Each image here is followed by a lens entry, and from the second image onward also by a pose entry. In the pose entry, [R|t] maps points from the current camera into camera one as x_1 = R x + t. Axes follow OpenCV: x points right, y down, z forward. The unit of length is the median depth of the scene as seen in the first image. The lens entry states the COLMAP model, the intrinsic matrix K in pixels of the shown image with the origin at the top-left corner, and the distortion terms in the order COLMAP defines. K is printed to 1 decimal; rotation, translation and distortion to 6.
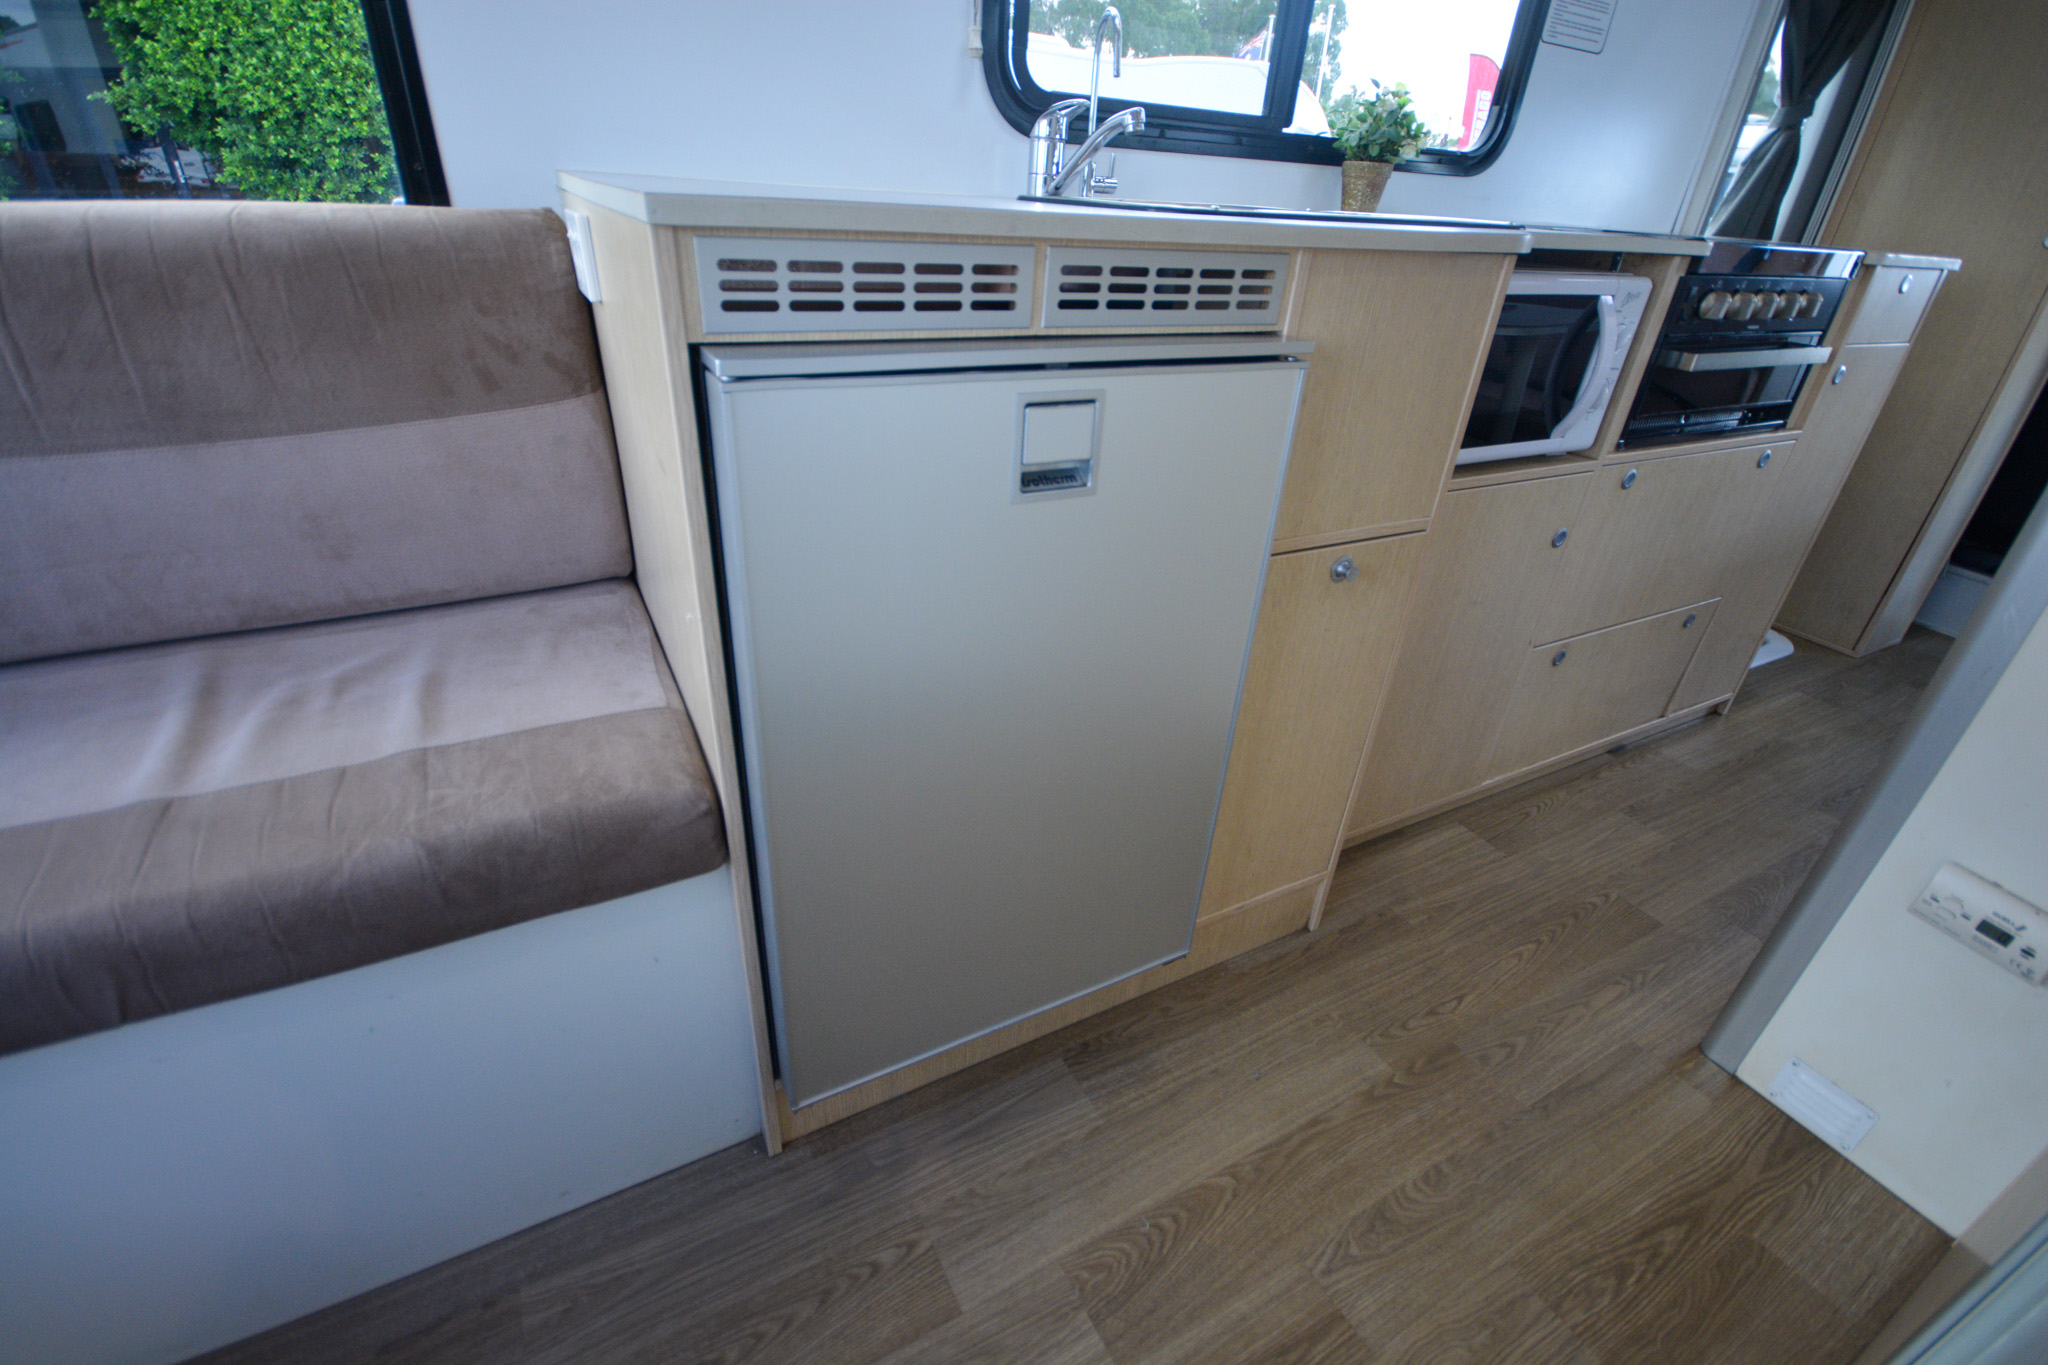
lens RADIAL K [[895.2, 0, 1018.4], [0, 895.2, 685.5], [0, 0, 1]] dist [0.014447, -0.015545]
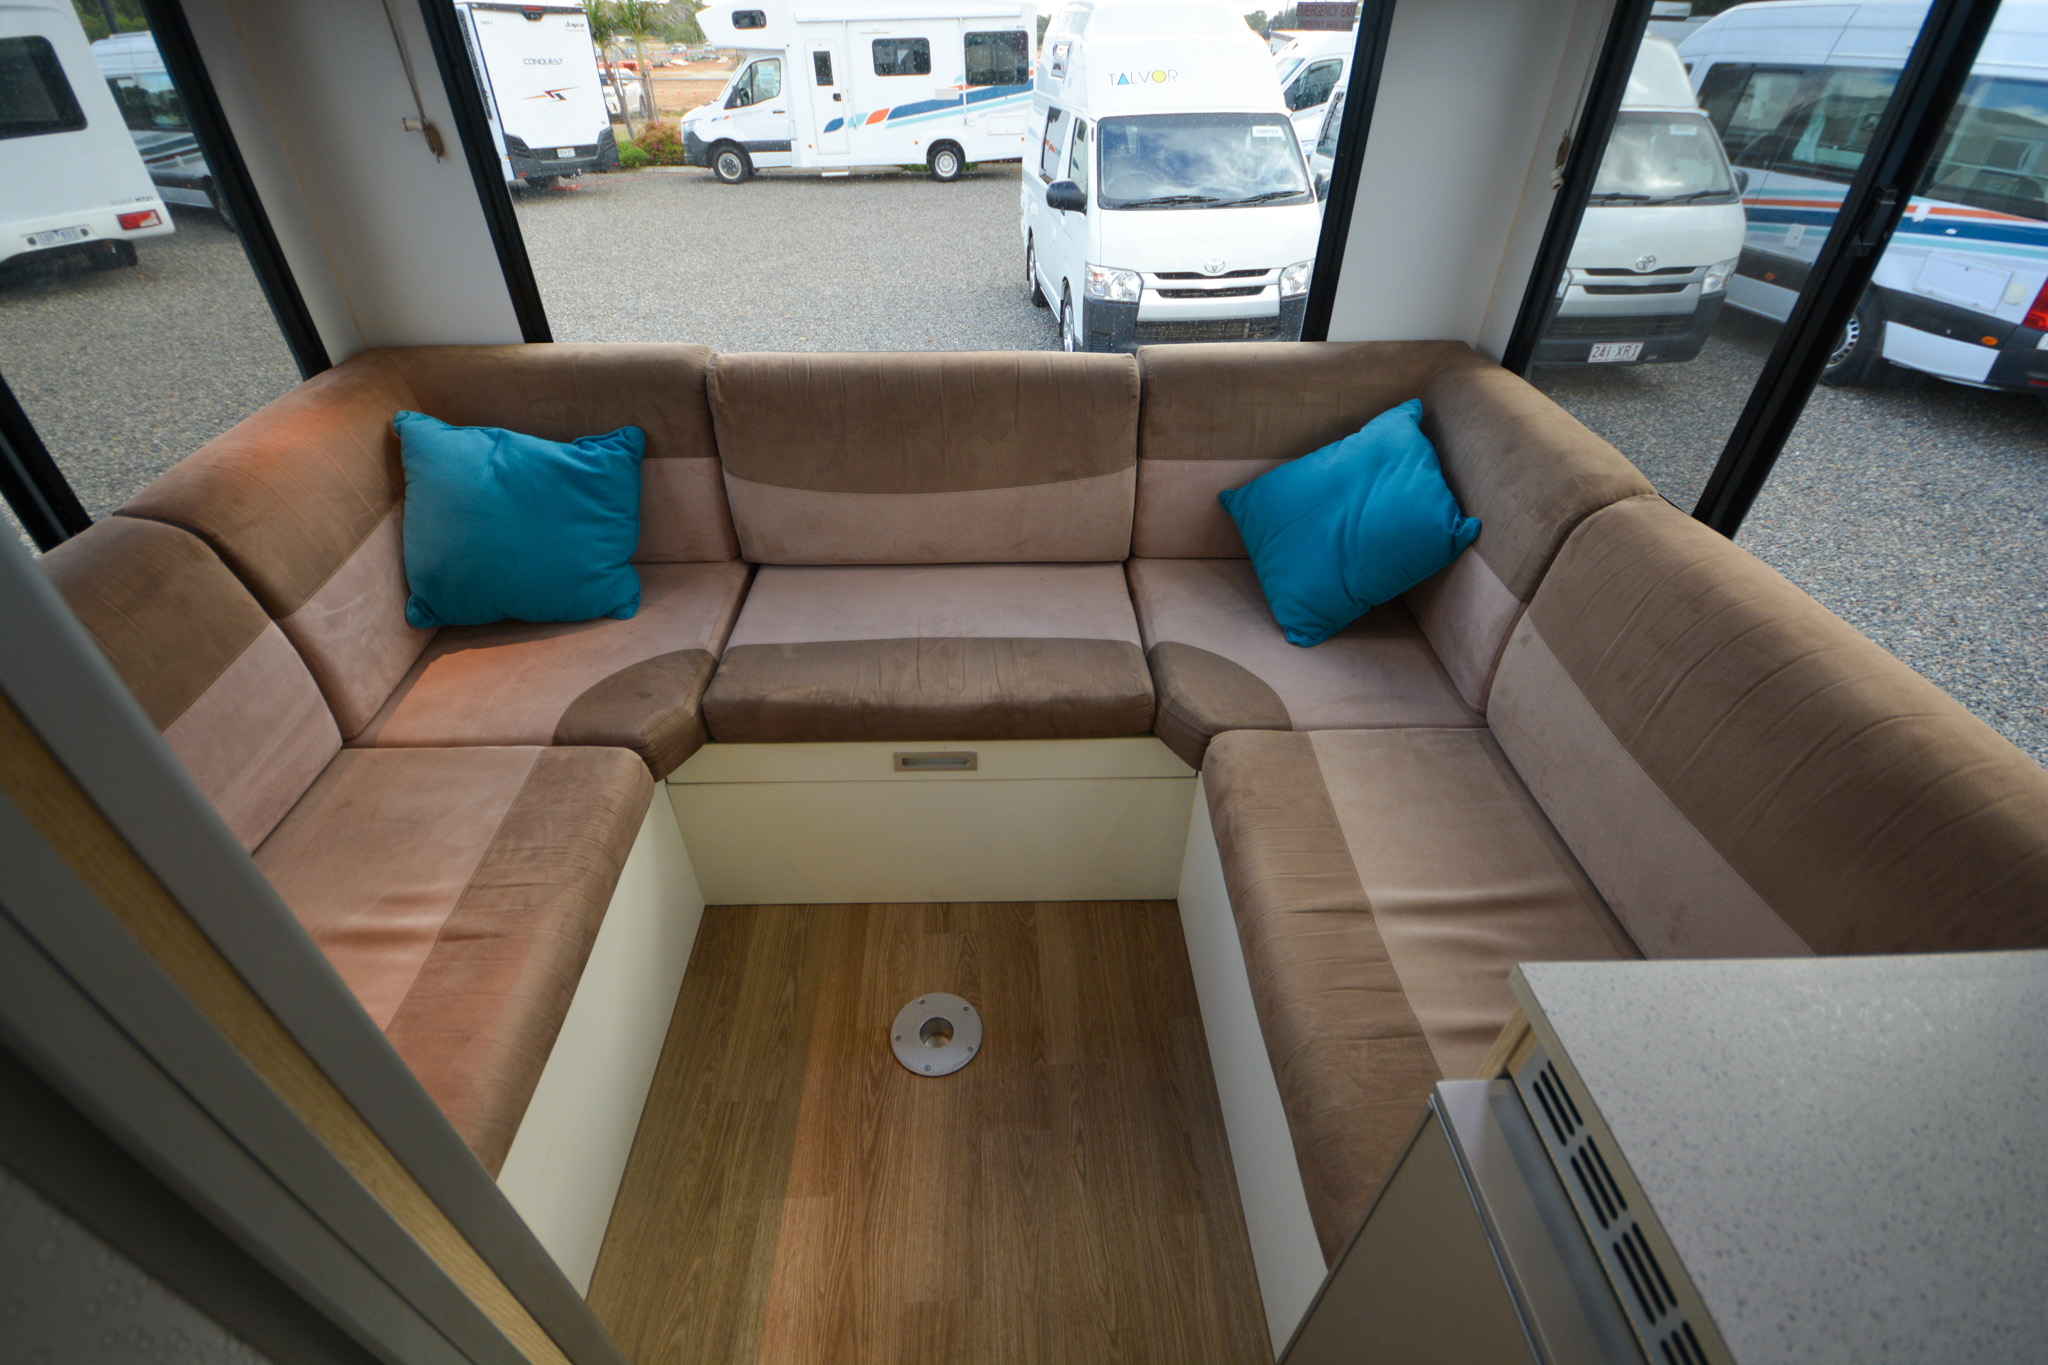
lens RADIAL K [[905.6, 0, 1012.8], [0, 905.6, 679.4], [0, 0, 1]] dist [0.000473, -0.012496]
pose [[-0.450062, 0.486731, -0.748690, 0.197973], [-0.464753, 0.588240, 0.661799, -0.496200], [0.762528, 0.645807, -0.038535, 0.167439]]
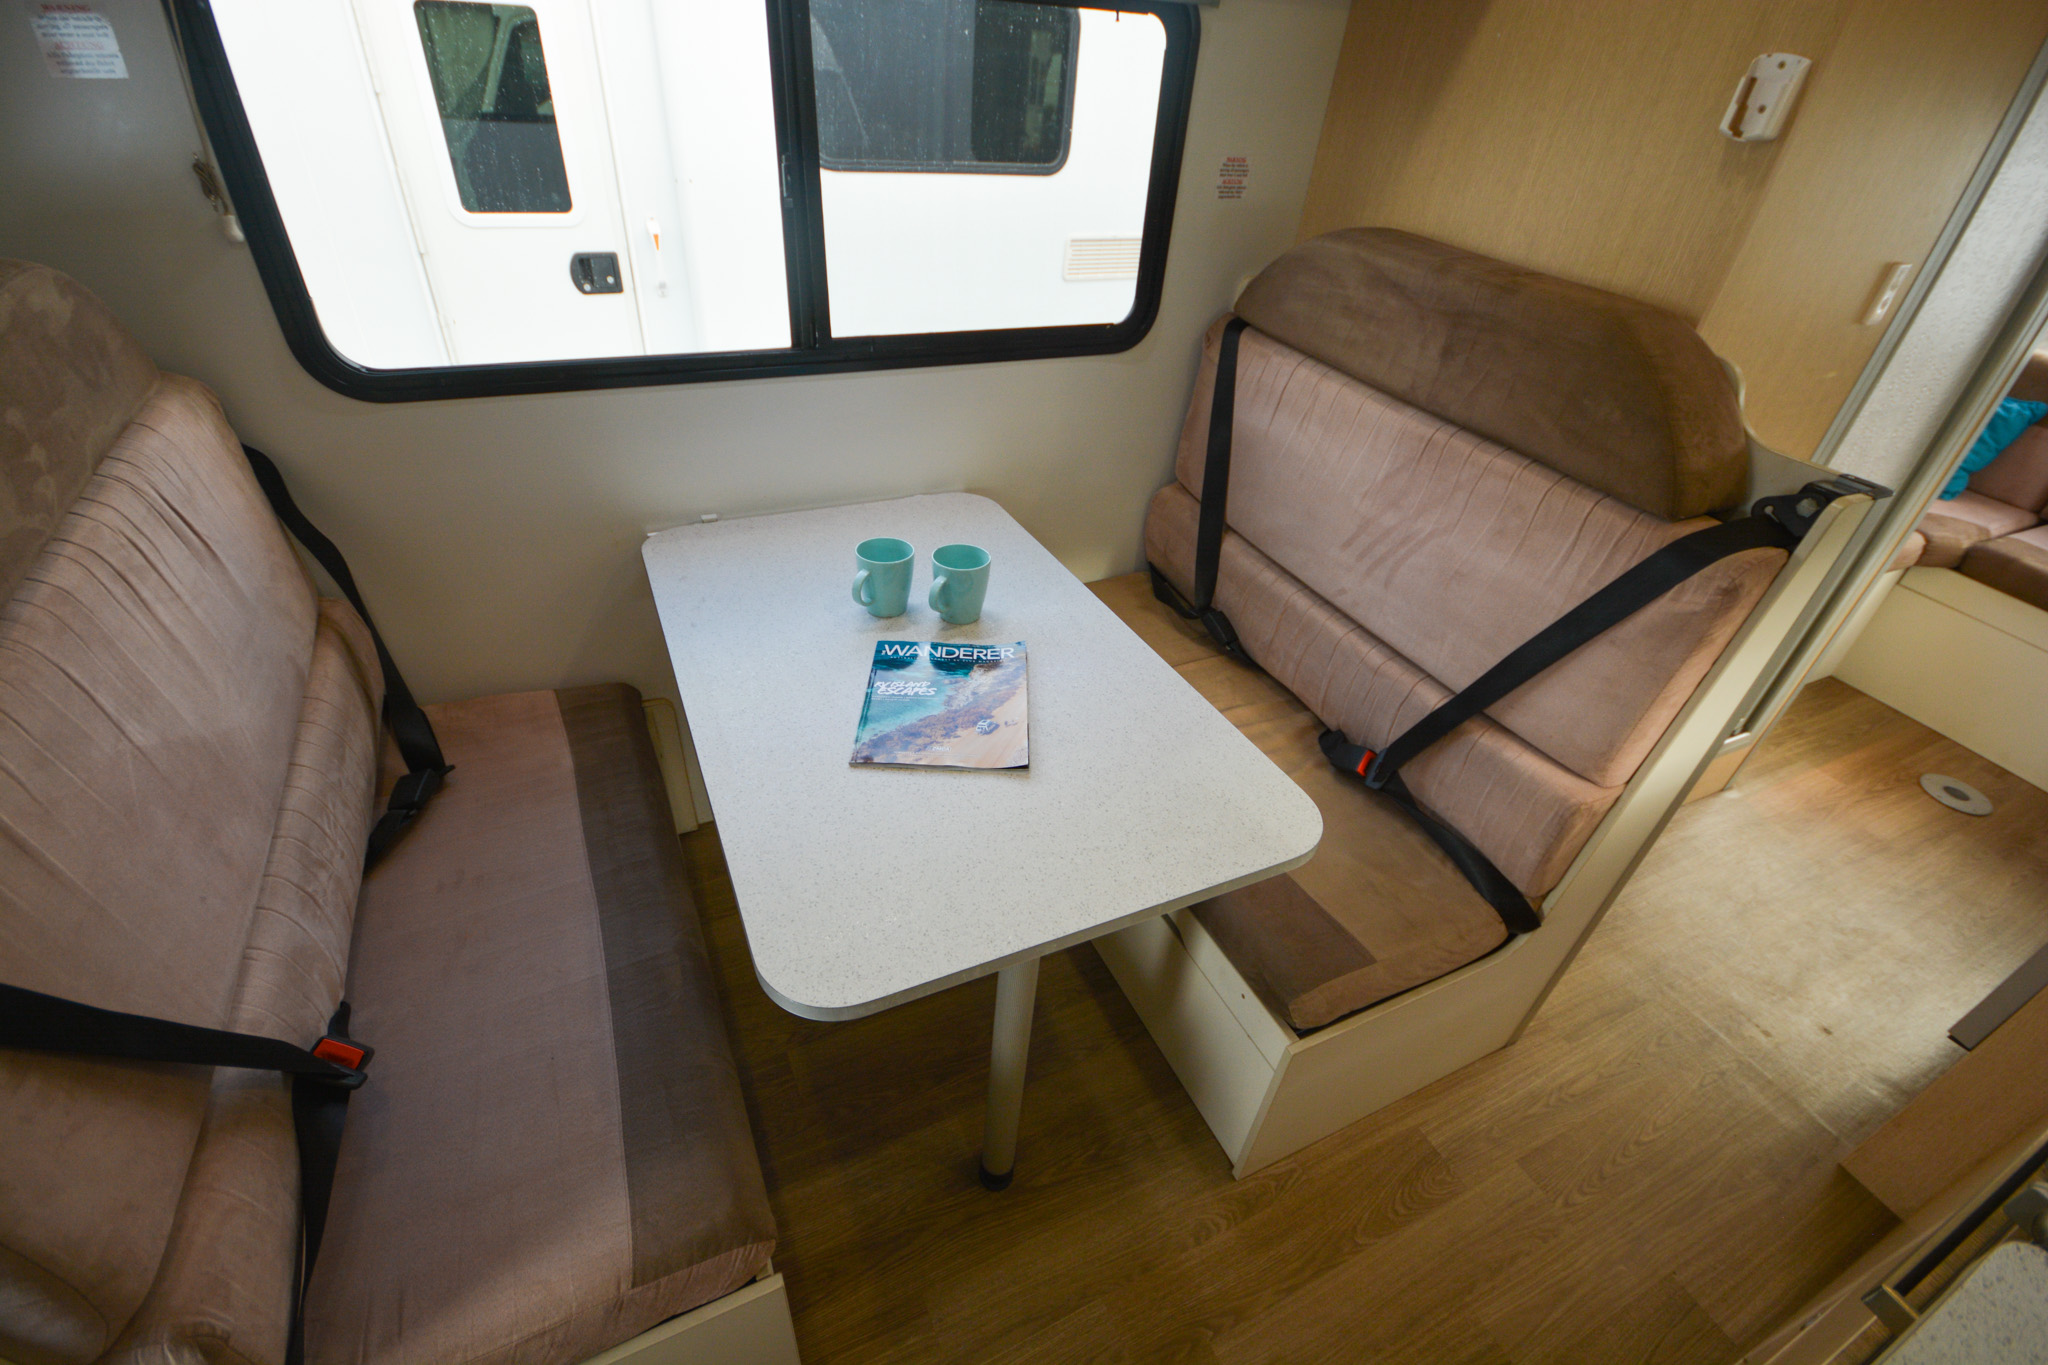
lens RADIAL K [[895.2, 0, 1018.4], [0, 895.2, 685.5], [0, 0, 1]] dist [0.014447, -0.015545]
pose [[-0.990250, -0.135332, -0.033026, 1.603790], [-0.085511, 0.403378, 0.911029, -0.974153], [-0.109970, 0.904971, -0.411017, 1.141968]]
